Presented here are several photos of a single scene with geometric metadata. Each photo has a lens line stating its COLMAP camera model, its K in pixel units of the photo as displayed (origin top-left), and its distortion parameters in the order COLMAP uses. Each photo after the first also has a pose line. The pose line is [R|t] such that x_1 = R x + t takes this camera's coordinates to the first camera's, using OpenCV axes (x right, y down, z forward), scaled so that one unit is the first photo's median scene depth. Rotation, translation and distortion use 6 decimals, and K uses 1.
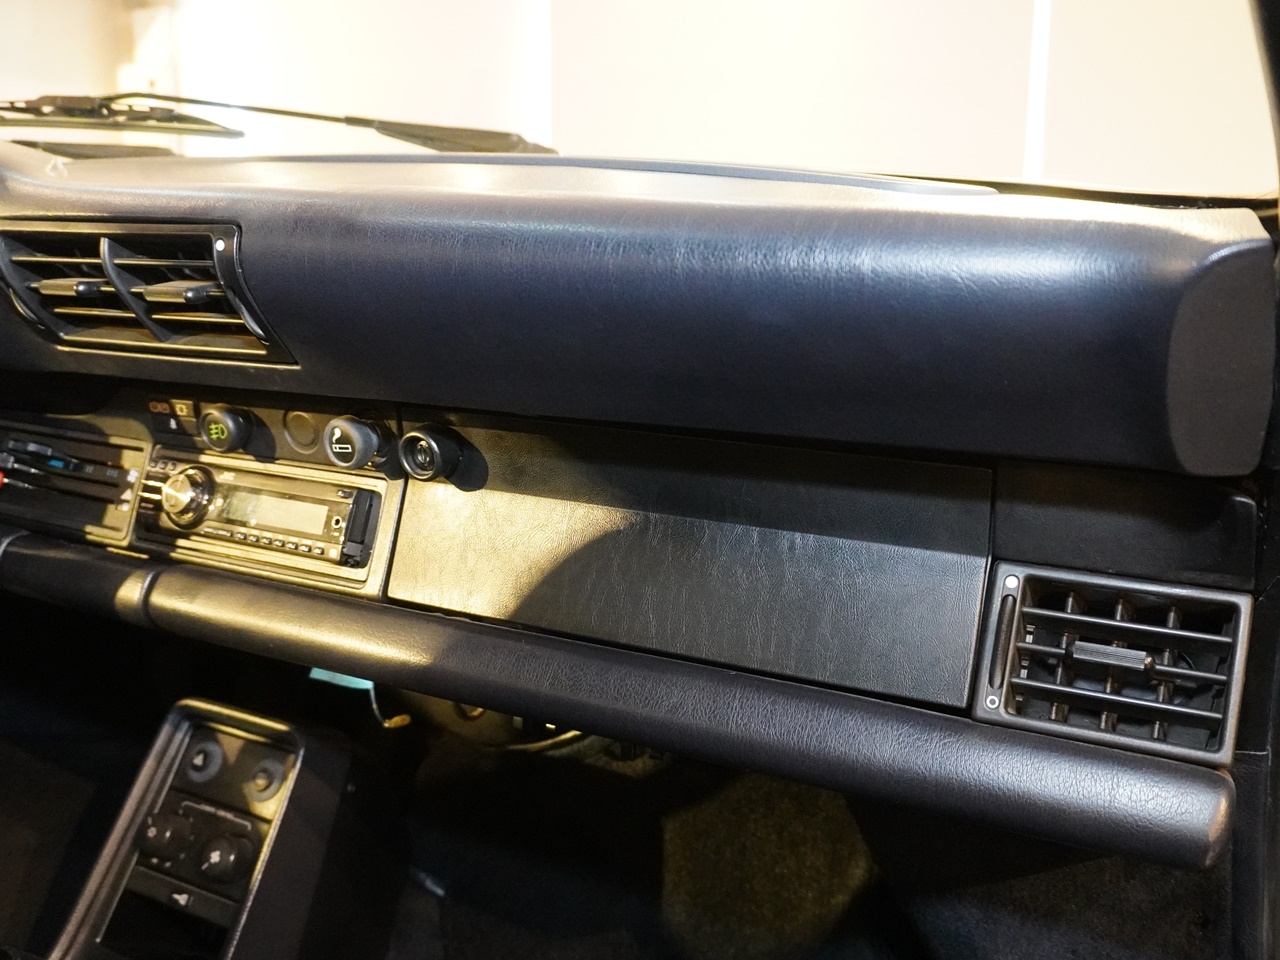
lens RADIAL K [[1089.3, 0, 710.7], [0, 1089.3, 461.4], [0, 0, 1]] dist [-0.028054, 0.003841]
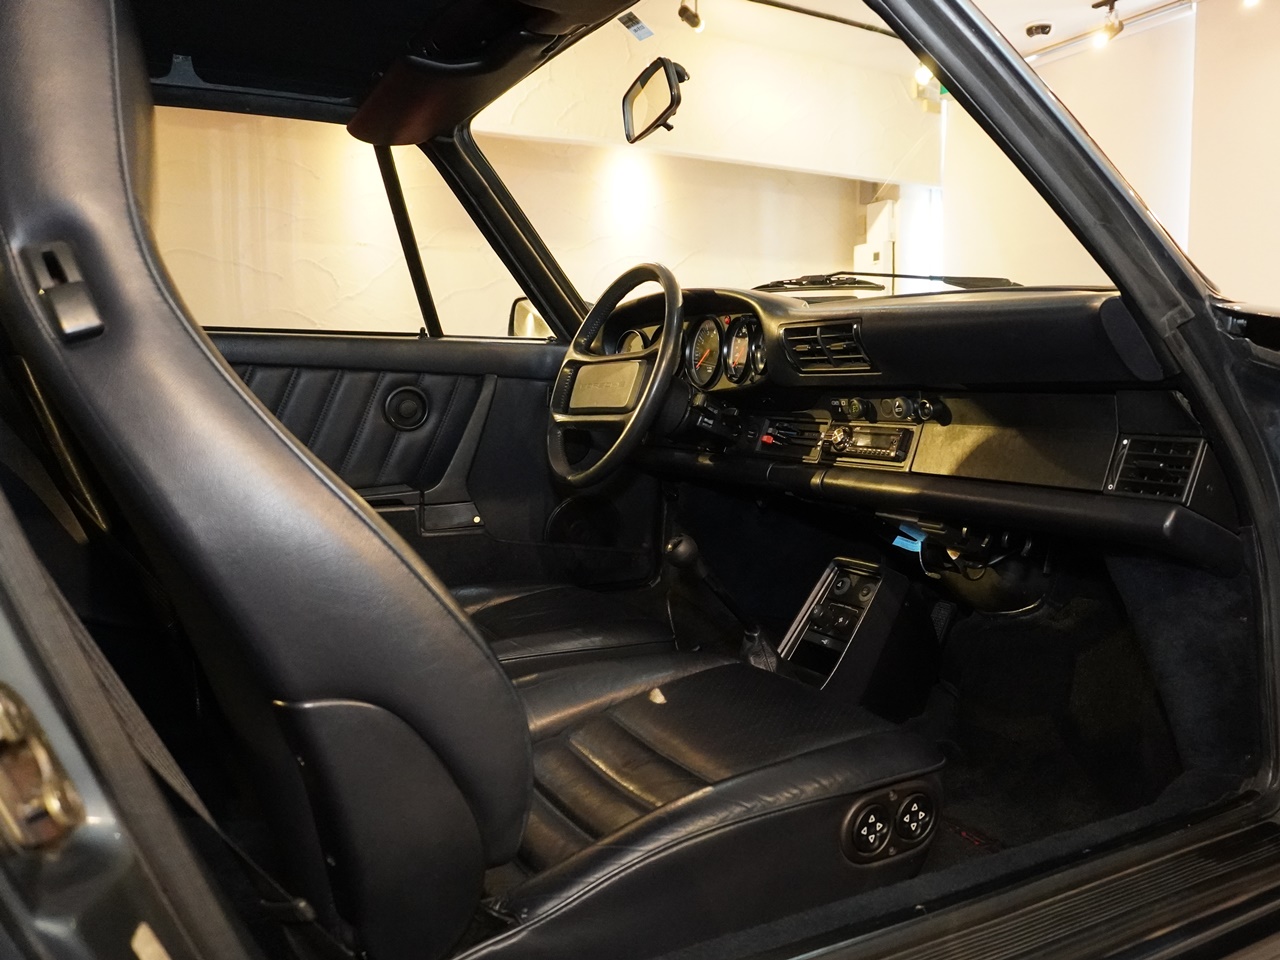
lens RADIAL K [[1174.3, 0, 637.9], [0, 1174.3, 463.5], [0, 0, 1]] dist [-0.047617, -0.000162]
pose [[0.779143, 0.019112, -0.626555, 0.764466], [-0.108853, 0.988474, -0.105212, 0.400367], [0.617323, 0.150178, 0.772243, -1.226619]]
